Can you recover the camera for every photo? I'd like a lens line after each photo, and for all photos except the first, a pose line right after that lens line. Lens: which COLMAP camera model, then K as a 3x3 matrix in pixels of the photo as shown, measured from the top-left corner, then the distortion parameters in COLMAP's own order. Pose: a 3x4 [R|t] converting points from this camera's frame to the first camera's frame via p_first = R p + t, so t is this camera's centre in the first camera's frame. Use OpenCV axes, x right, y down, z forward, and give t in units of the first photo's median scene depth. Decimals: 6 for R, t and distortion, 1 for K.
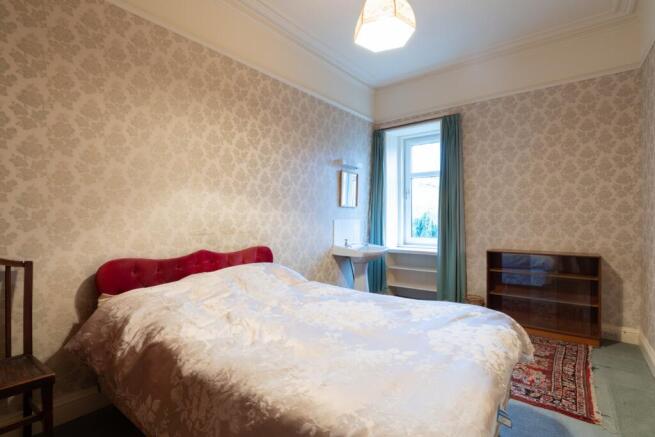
lens RADIAL K [[318.0, 0, 325.3], [0, 318.0, 218.6], [0, 0, 1]] dist [0.009684, -0.000142]
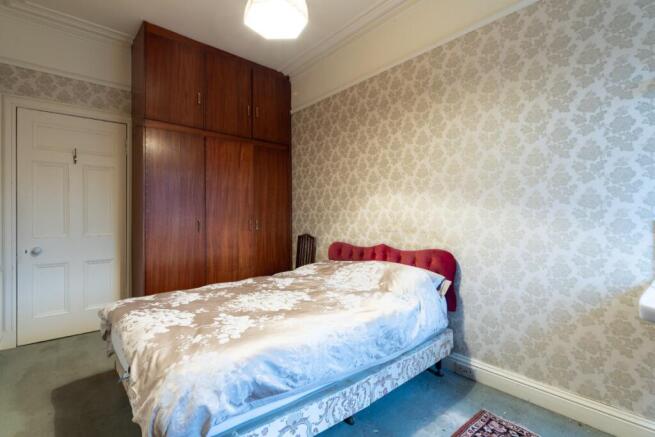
lens RADIAL K [[318.0, 0, 324.3], [0, 318.0, 219.5], [0, 0, 1]] dist [0.009684, -0.000142]
pose [[-0.196110, 0.001296, -0.980581, 0.744024], [-0.001390, 0.999998, 0.001599, 0.005147], [0.980581, 0.001677, -0.196108, 0.922193]]
